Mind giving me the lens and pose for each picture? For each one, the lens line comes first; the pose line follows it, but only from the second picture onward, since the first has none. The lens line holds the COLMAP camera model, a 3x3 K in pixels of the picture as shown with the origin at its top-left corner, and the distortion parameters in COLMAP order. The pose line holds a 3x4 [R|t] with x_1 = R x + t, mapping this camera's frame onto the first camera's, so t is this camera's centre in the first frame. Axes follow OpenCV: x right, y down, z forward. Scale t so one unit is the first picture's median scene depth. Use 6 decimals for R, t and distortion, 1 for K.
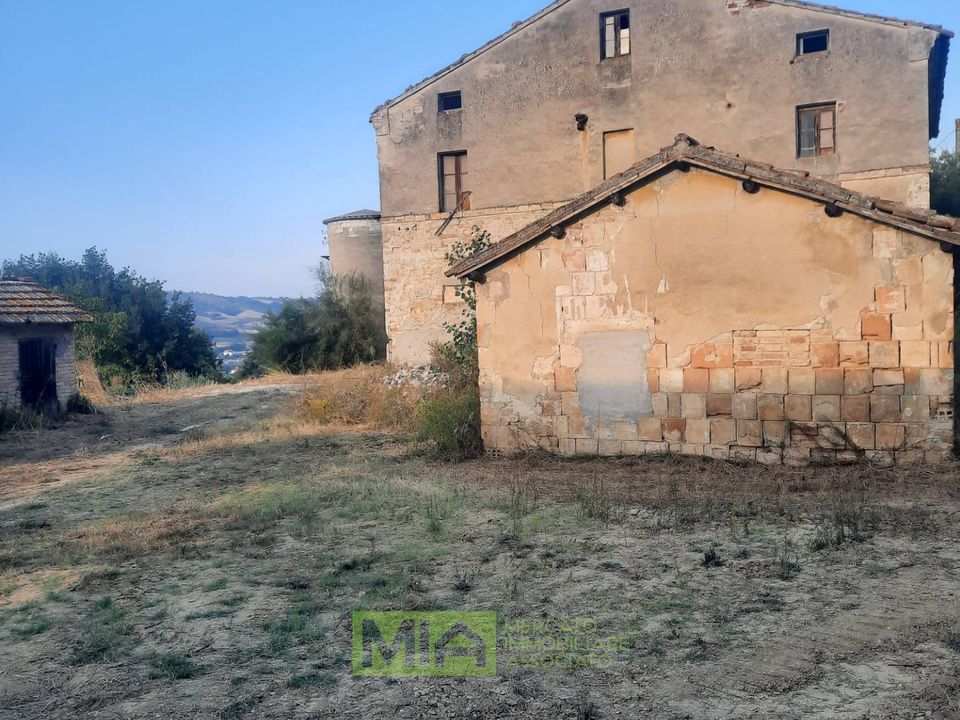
lens RADIAL K [[939.9, 0, 474.5], [0, 939.9, 356.1], [0, 0, 1]] dist [0.052054, 0.000000]
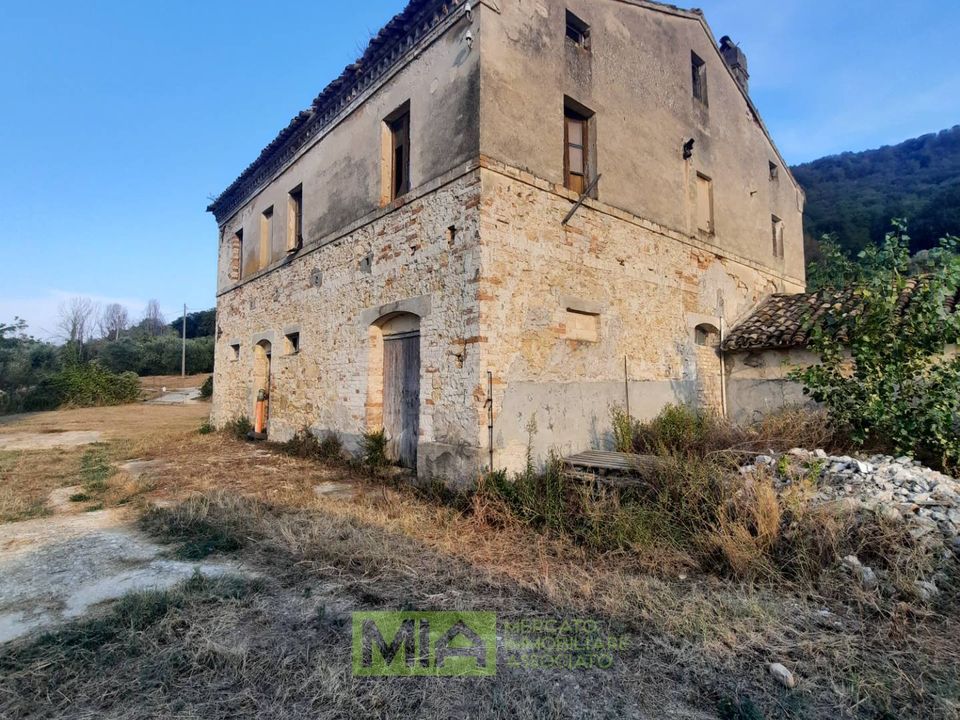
lens RADIAL K [[512.2, 0, 477.4], [0, 512.2, 348.6], [0, 0, 1]] dist [-0.013094, -0.005605]
pose [[0.404665, 0.101576, 0.908806, -0.420497], [0.020410, 0.992561, -0.120025, -0.015385], [-0.914237, 0.067119, 0.399581, 1.128157]]
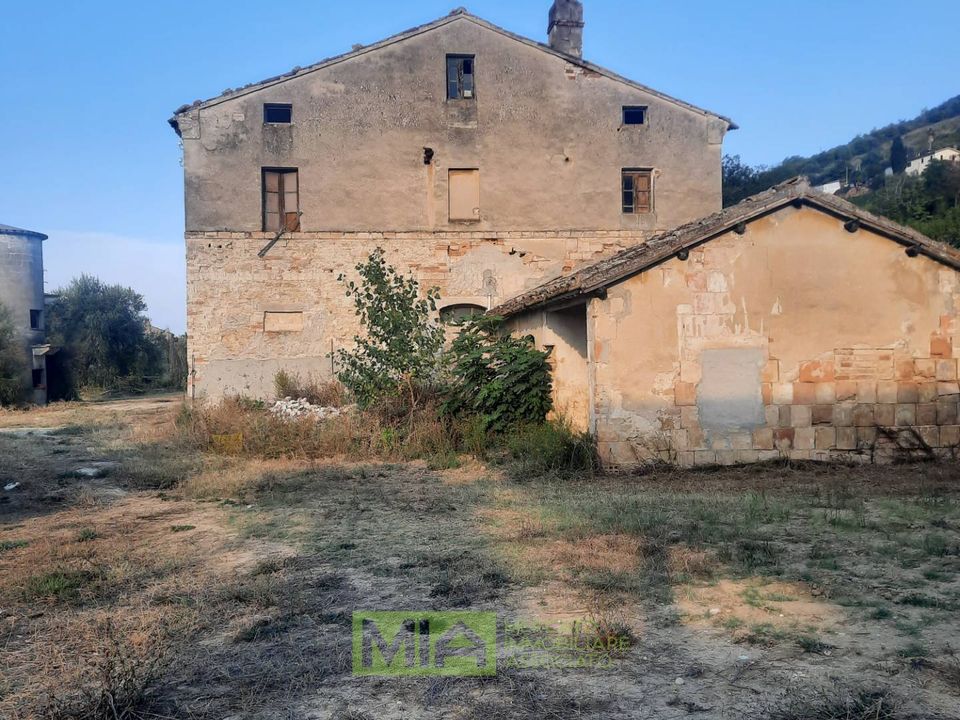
lens RADIAL K [[939.9, 0, 481.4], [0, 939.9, 350.4], [0, 0, 1]] dist [0.052054, 0.000000]
pose [[0.847060, 0.025264, 0.530896, -0.413272], [0.008602, 0.998087, -0.061222, 0.024405], [-0.531427, 0.056425, 0.845223, 0.147862]]
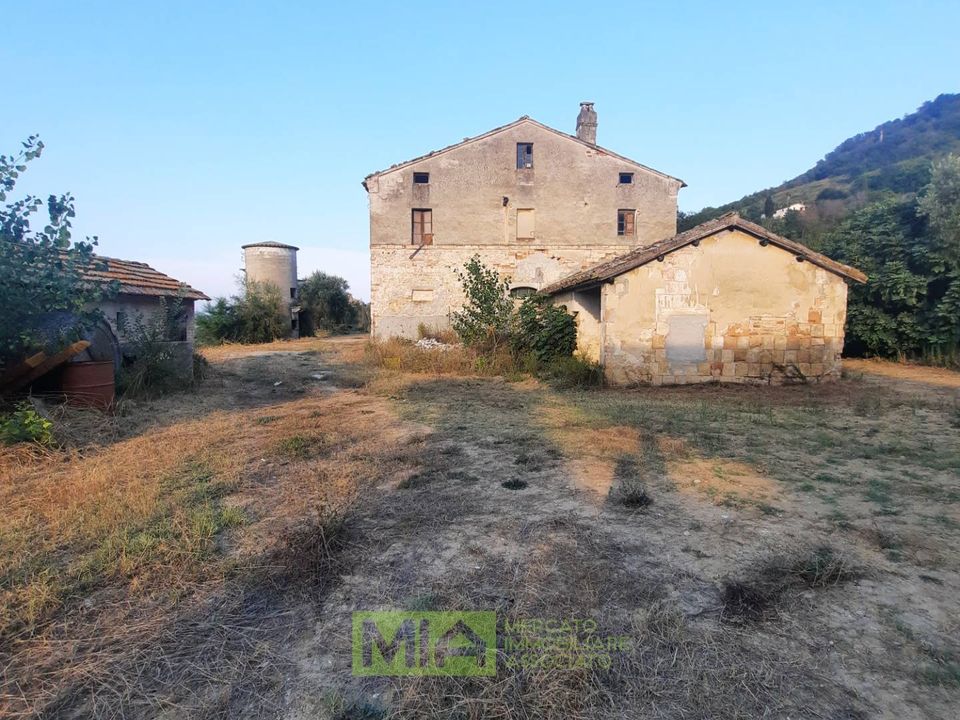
lens RADIAL K [[512.2, 0, 481.5], [0, 512.2, 346.7], [0, 0, 1]] dist [-0.013094, -0.005605]
pose [[0.890600, 0.011481, 0.454642, -0.401597], [-0.014707, 0.999886, 0.003560, 0.022632], [-0.454550, -0.009856, 0.890667, 0.189355]]
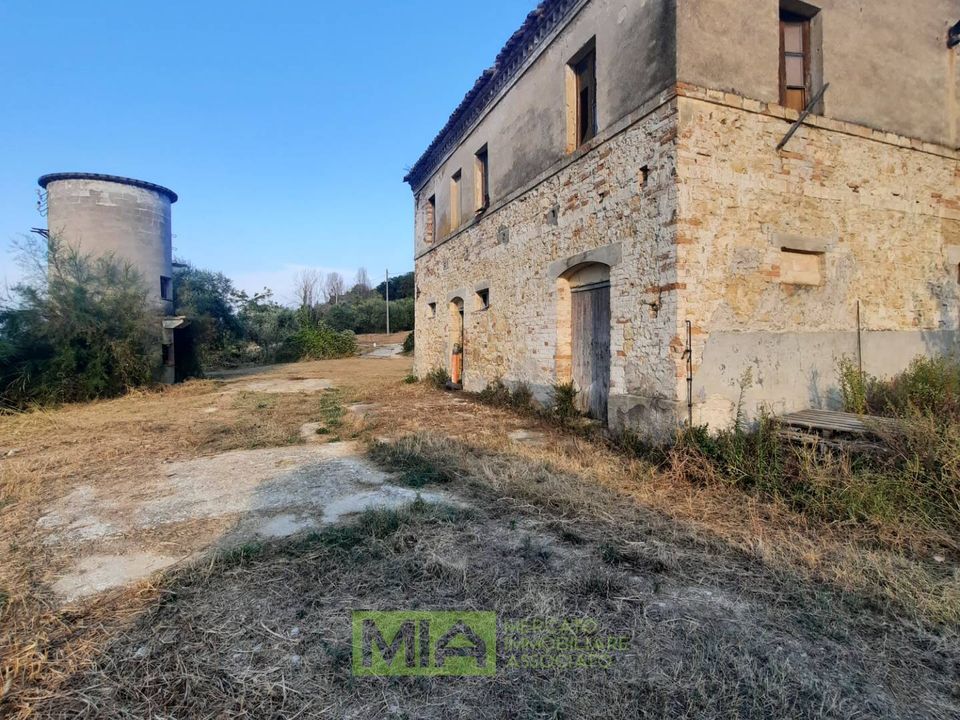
lens RADIAL K [[512.2, 0, 476.8], [0, 512.2, 345.6], [0, 0, 1]] dist [-0.013094, -0.005605]
pose [[0.693559, 0.028840, 0.719823, -0.424095], [0.006056, 0.998930, -0.045857, -0.011937], [-0.720375, 0.036164, 0.692642, 1.133620]]
